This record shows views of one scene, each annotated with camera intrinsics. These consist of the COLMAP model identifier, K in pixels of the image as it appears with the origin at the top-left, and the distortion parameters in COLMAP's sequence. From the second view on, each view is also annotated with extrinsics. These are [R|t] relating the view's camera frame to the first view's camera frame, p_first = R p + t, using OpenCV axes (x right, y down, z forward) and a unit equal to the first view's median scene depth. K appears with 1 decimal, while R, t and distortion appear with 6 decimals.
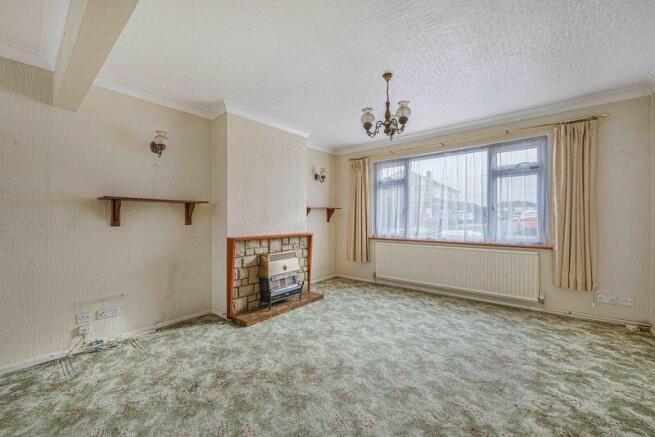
lens RADIAL K [[266.1, 0, 335.2], [0, 266.1, 214.9], [0, 0, 1]] dist [0.000958, -0.000510]
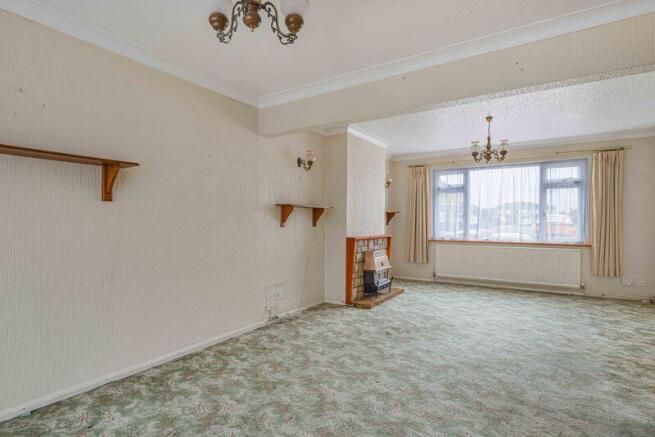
lens RADIAL K [[355.1, 0, 327.5], [0, 355.1, 218.5], [0, 0, 1]] dist [-0.005218, 0.001016]
pose [[0.993336, 0.006875, 0.115048, -0.571038], [-0.007431, 0.999963, 0.004401, -0.005536], [-0.115014, -0.005226, 0.993350, -0.489356]]
